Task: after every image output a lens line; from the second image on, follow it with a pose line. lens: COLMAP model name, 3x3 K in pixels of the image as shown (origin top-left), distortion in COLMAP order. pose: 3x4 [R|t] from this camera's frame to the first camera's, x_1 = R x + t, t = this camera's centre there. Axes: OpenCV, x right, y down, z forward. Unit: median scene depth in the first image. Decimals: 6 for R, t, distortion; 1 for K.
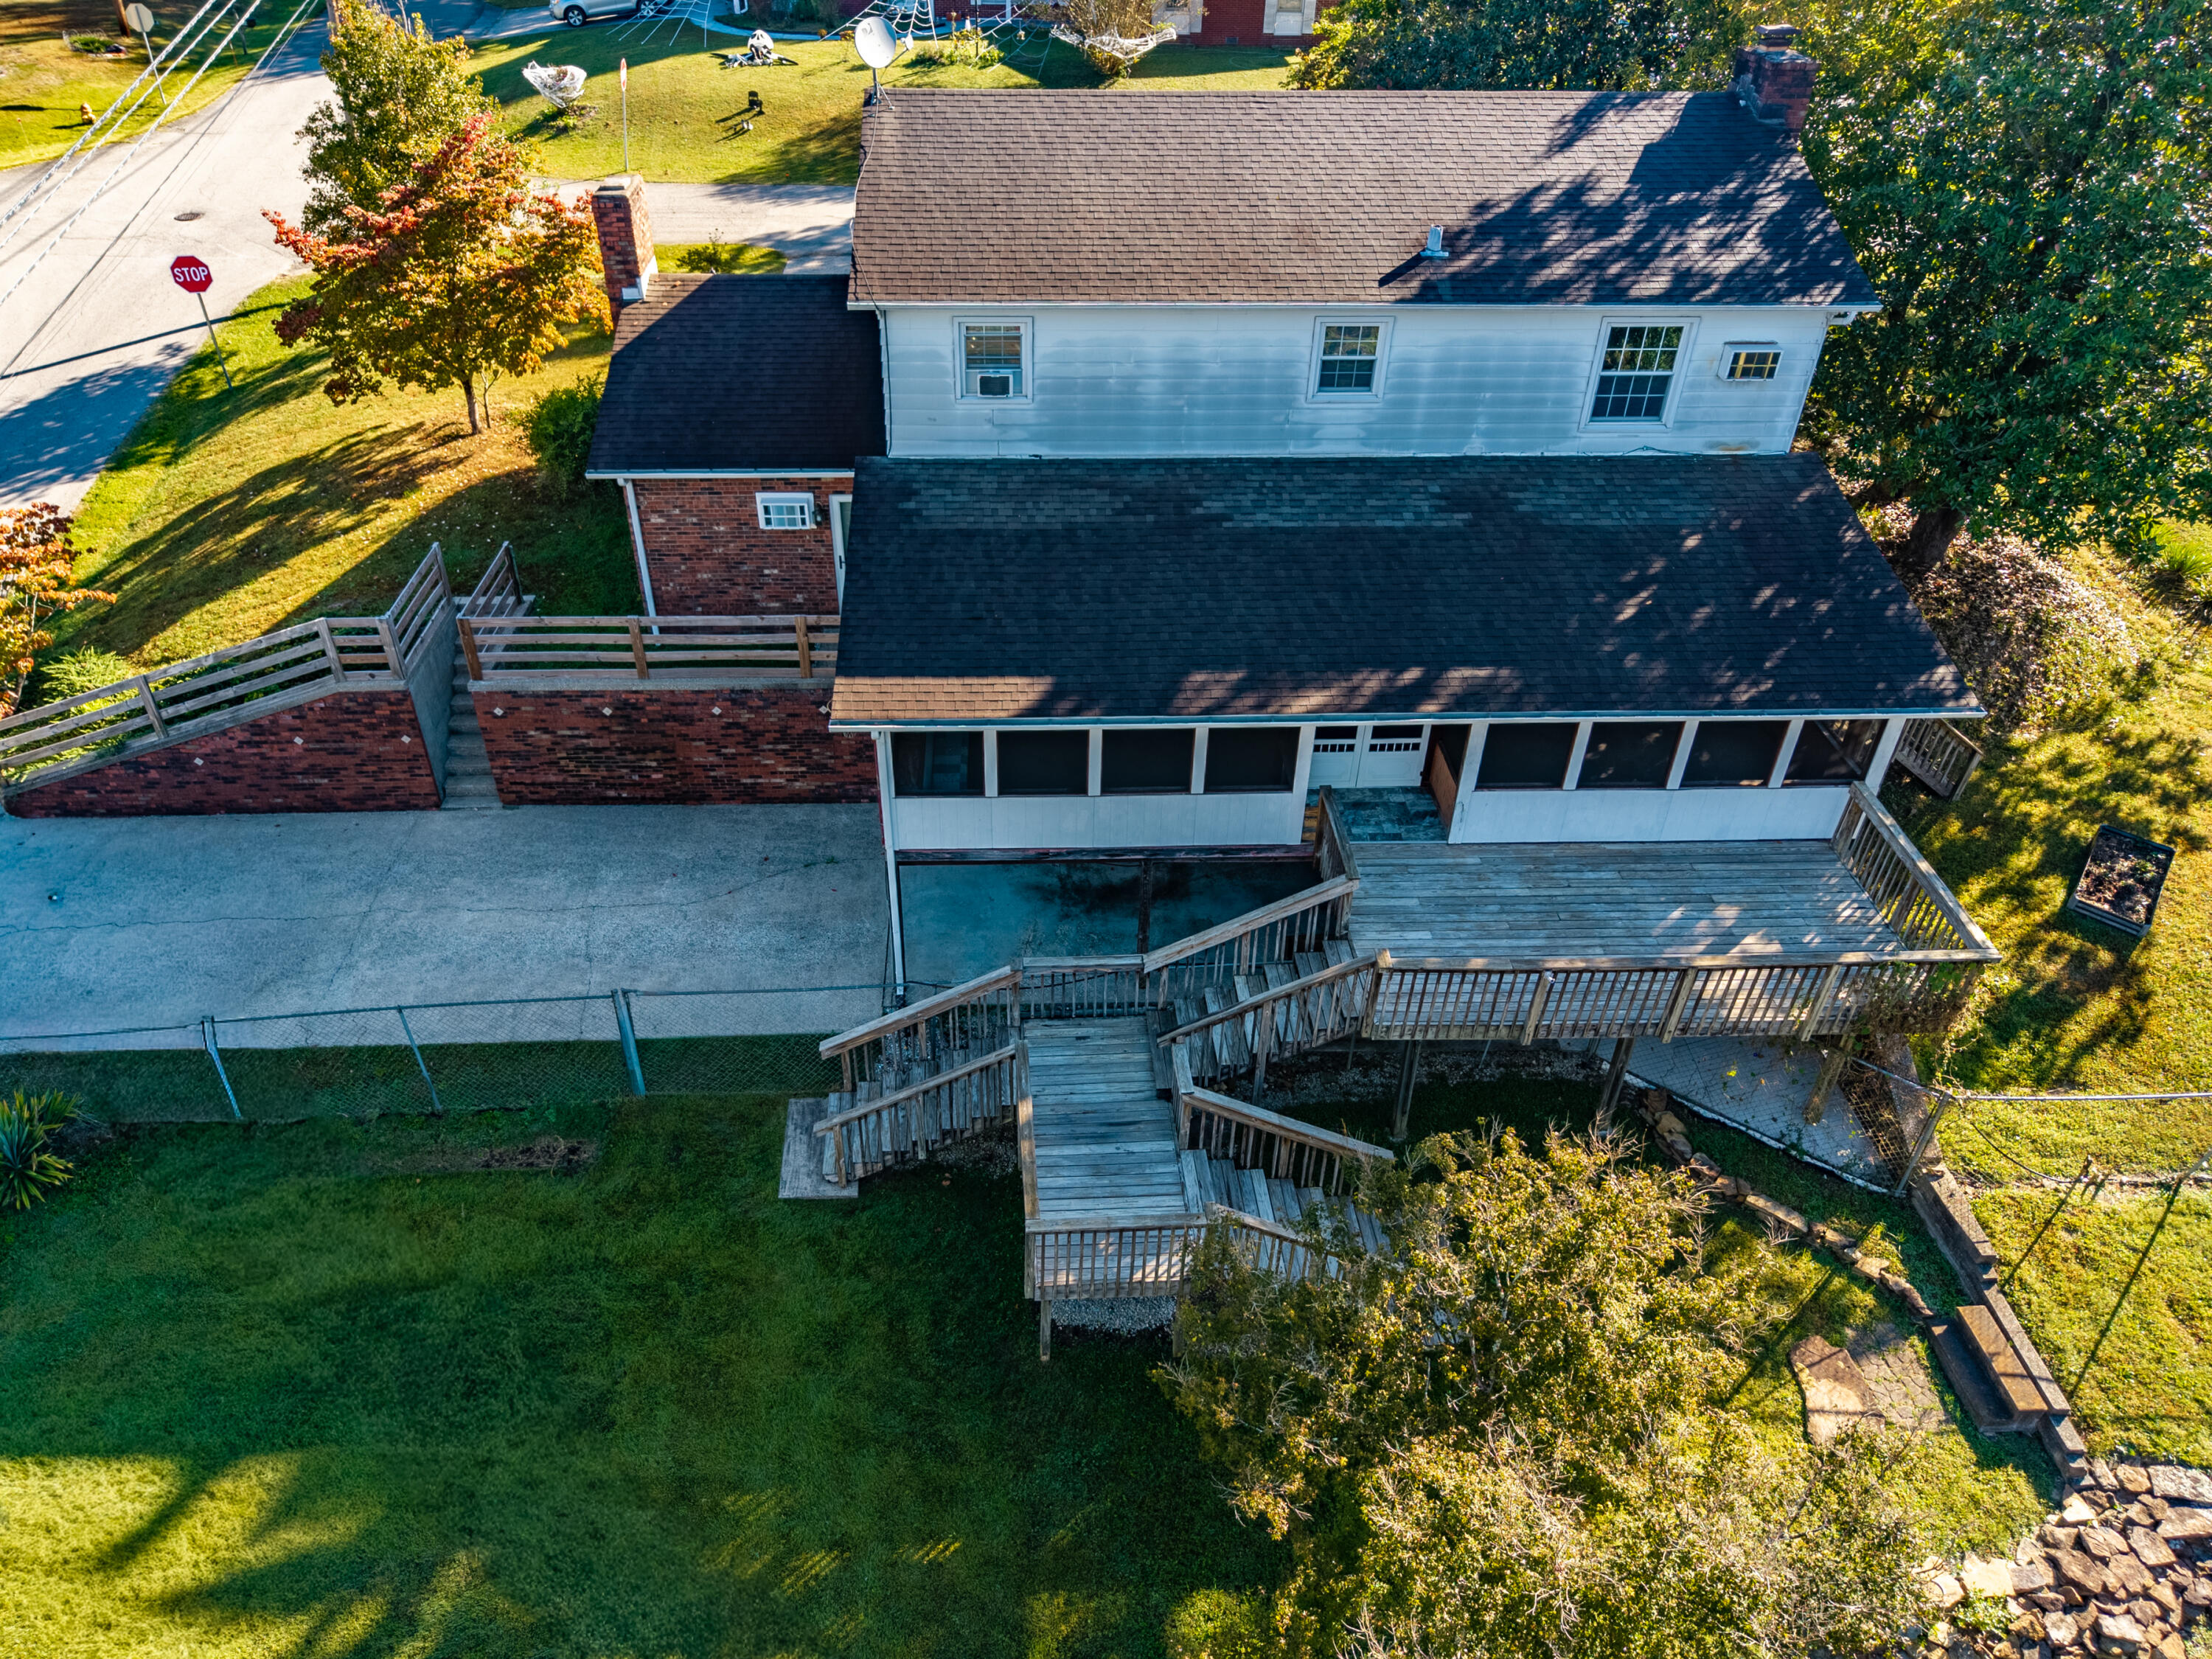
lens RADIAL K [[1576.9, 0, 1106.0], [0, 1576.9, 829.5], [0, 0, 1]] dist [-0.008056, 0.000309]
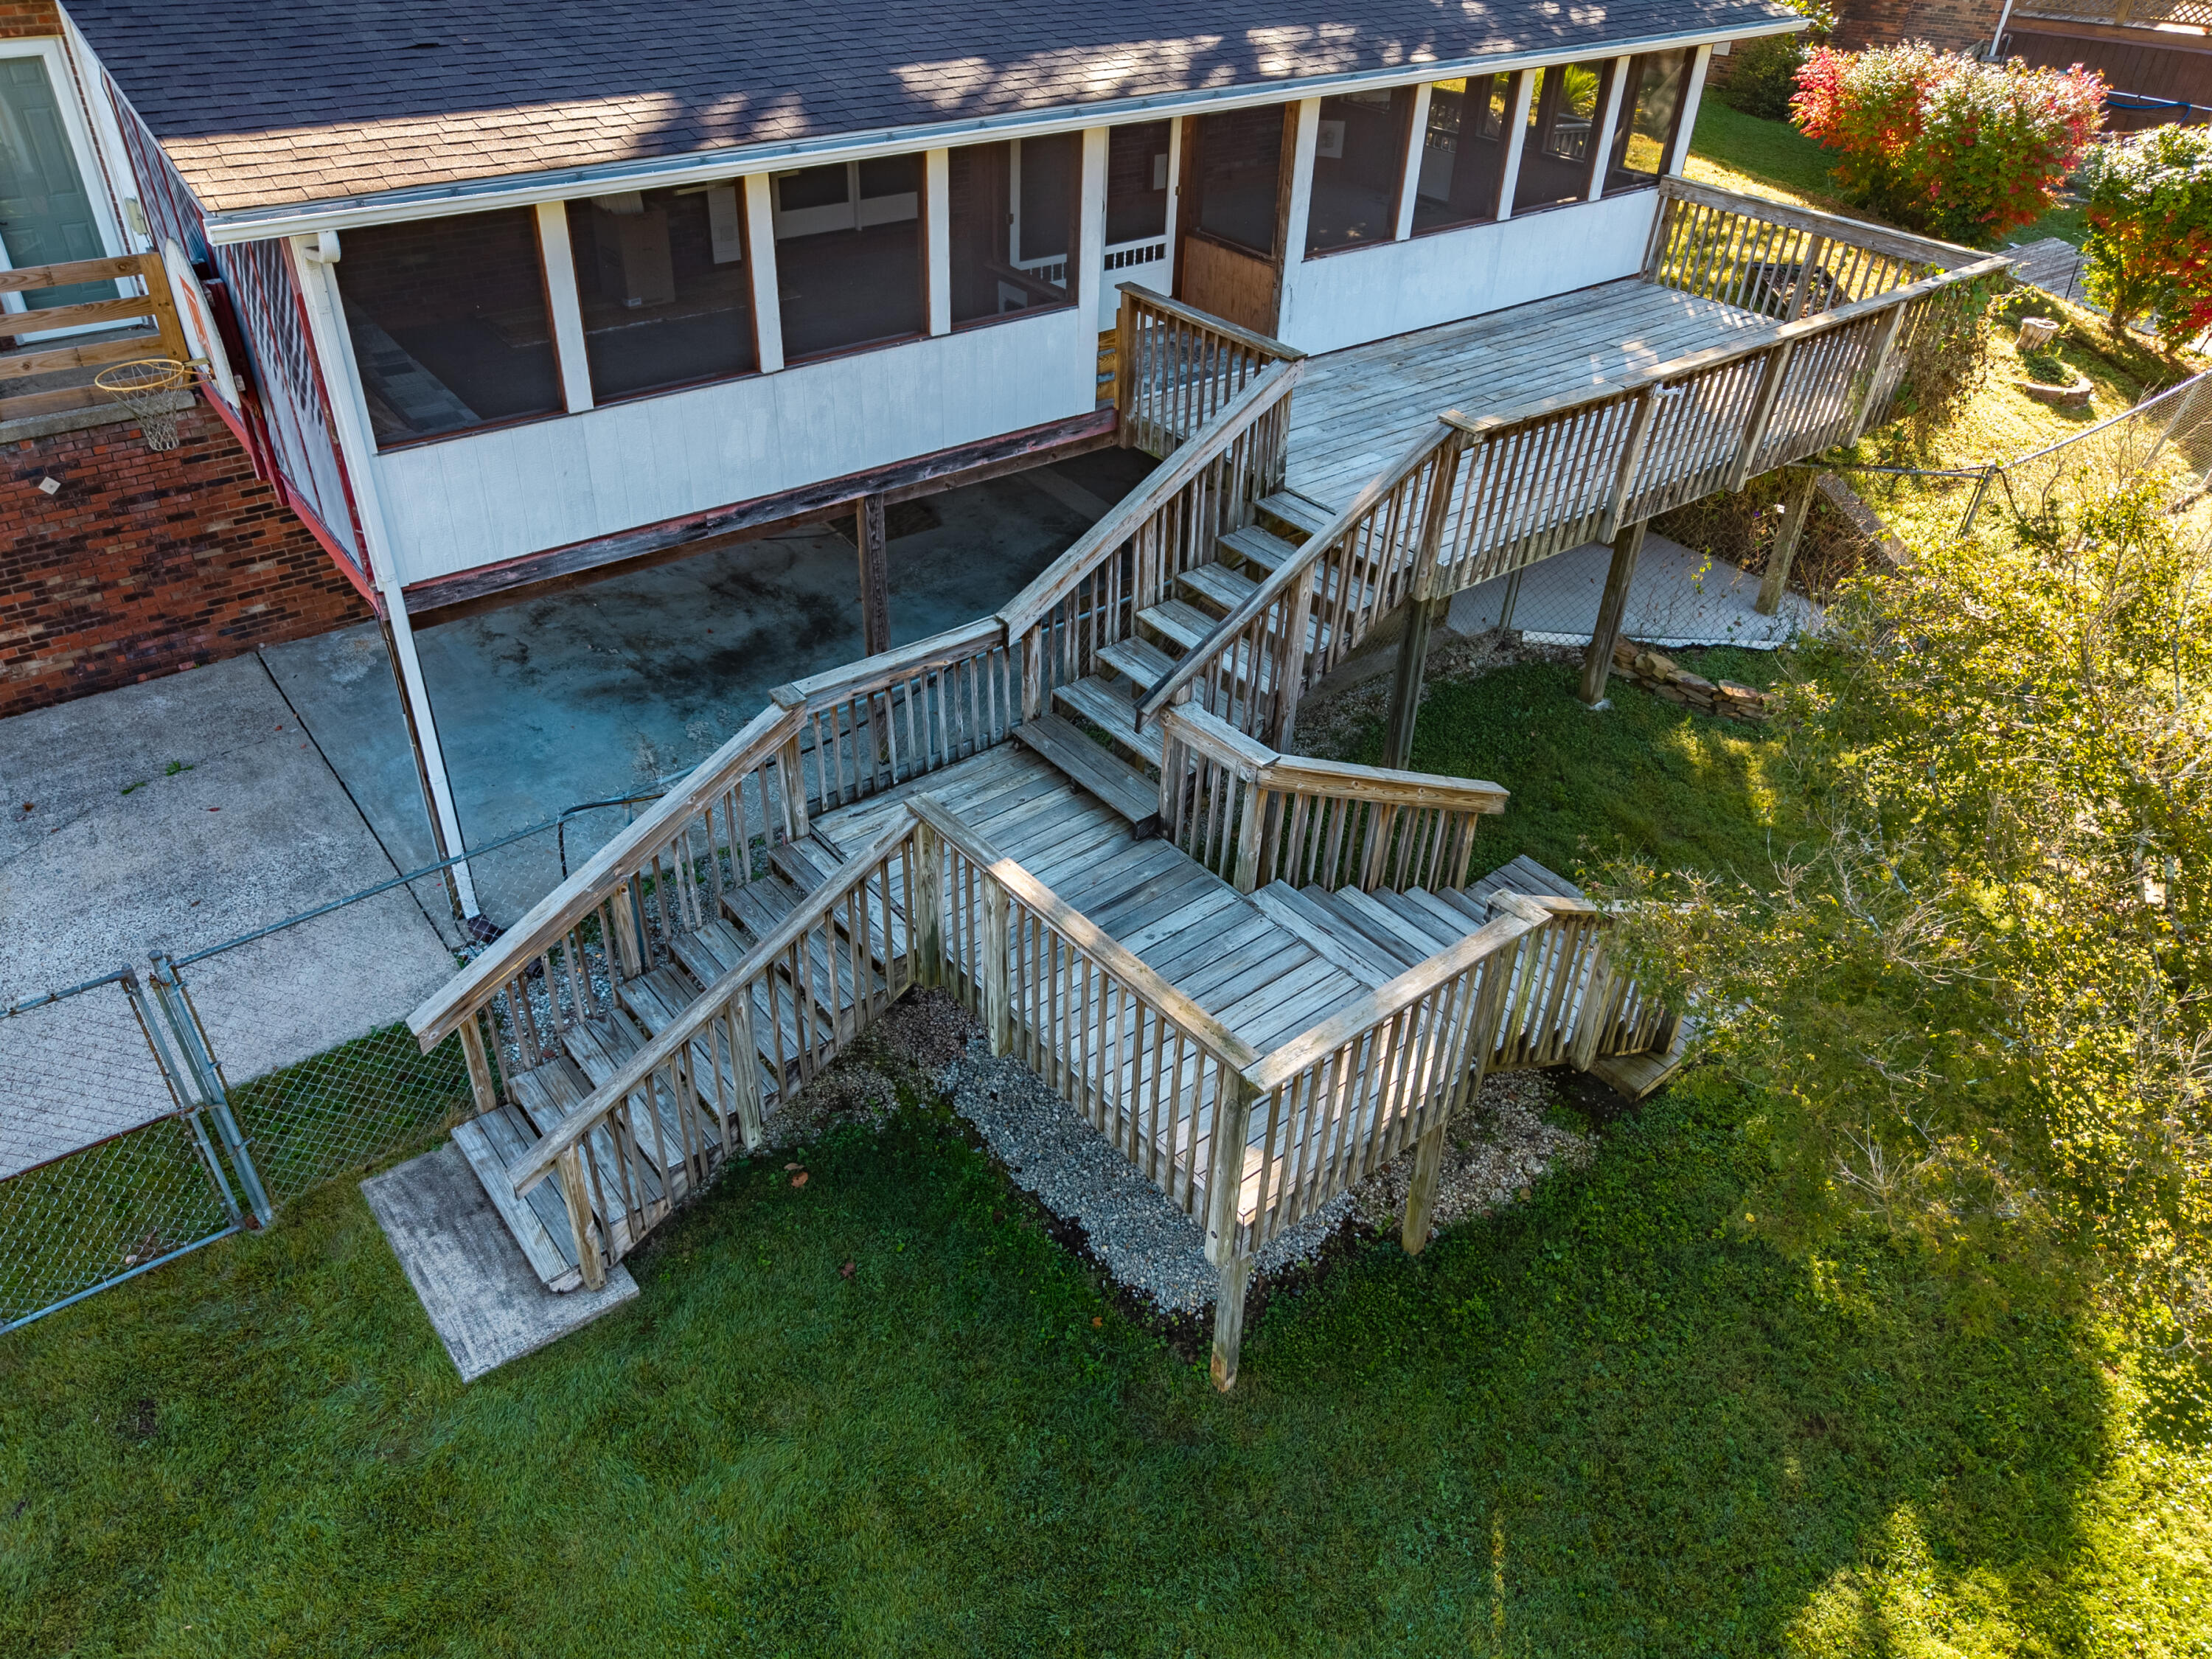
lens RADIAL K [[1551.8, 0, 1096.8], [0, 1551.8, 798.4], [0, 0, 1]] dist [-0.005783, -0.005043]
pose [[0.806812, -0.319973, 0.496661, -0.204432], [0.325098, 0.942374, 0.079010, 0.097024], [-0.493321, 0.097718, 0.864341, 0.485800]]
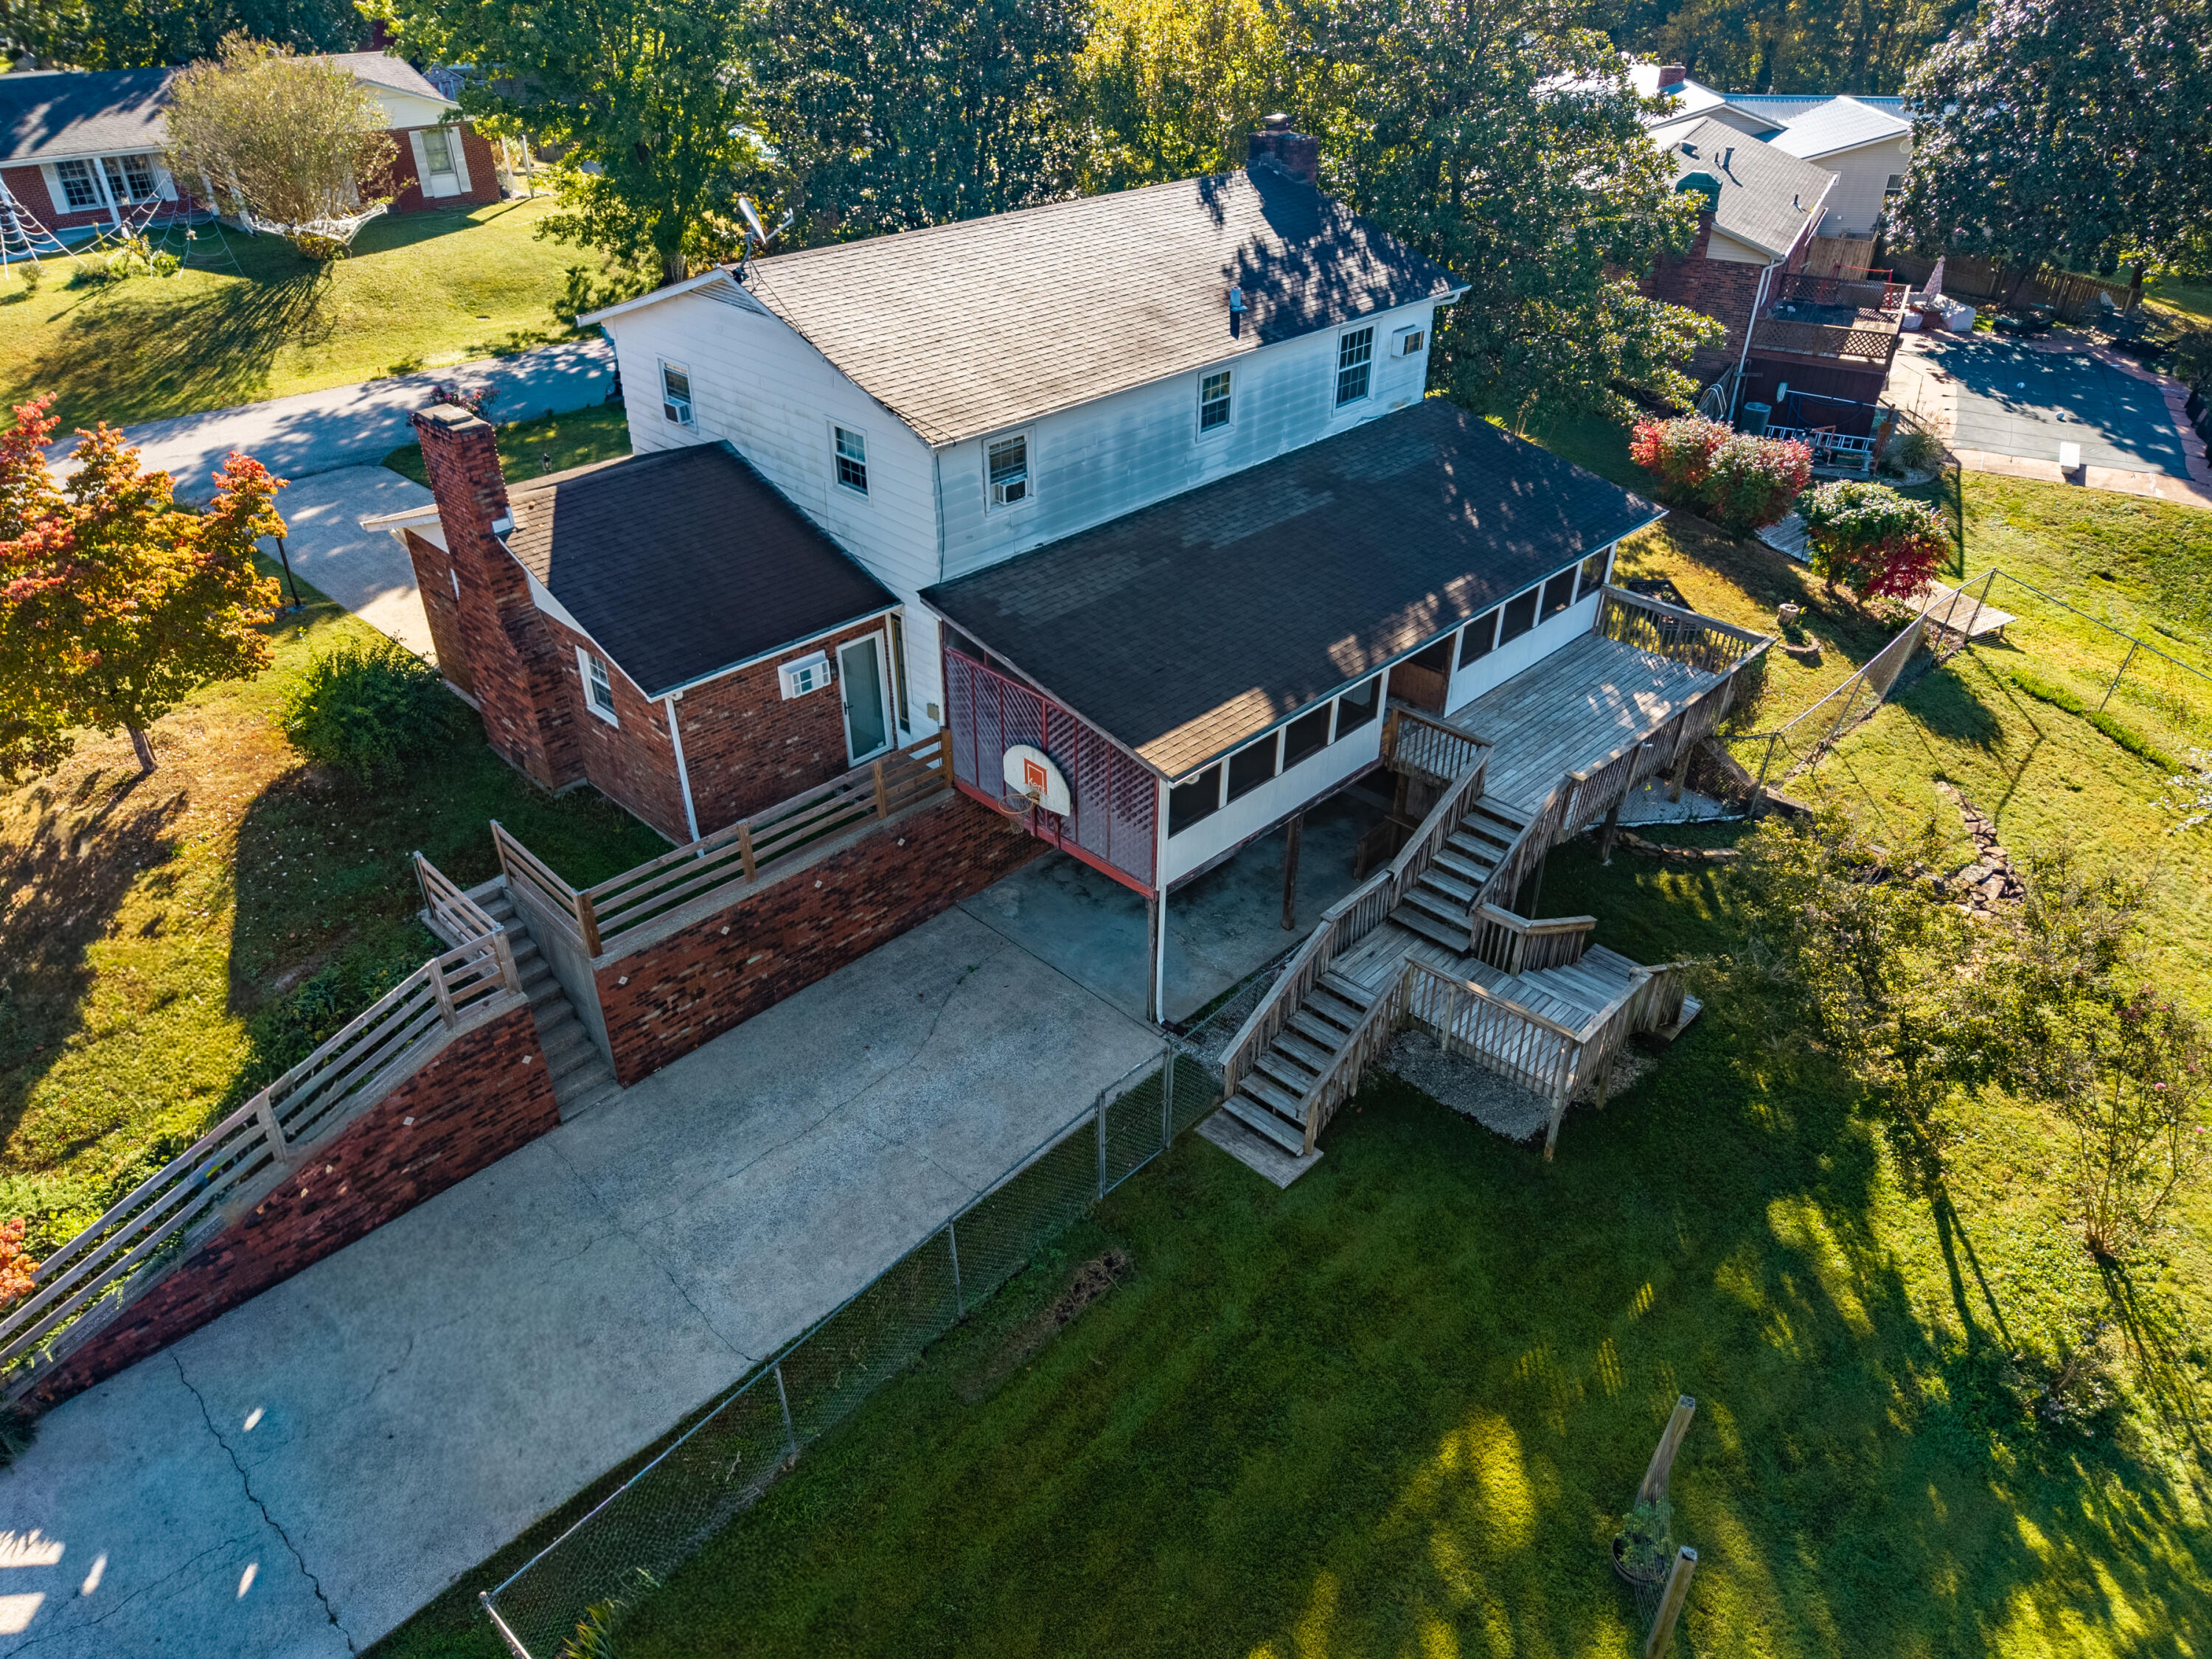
lens RADIAL K [[1487.2, 0, 1117.6], [0, 1487.2, 841.8], [0, 0, 1]] dist [-0.006416, 0.003237]
pose [[0.717625, -0.386421, 0.579391, -0.726867], [0.407182, 0.907737, 0.101079, -0.132576], [-0.564993, 0.163381, 0.808758, 0.145709]]
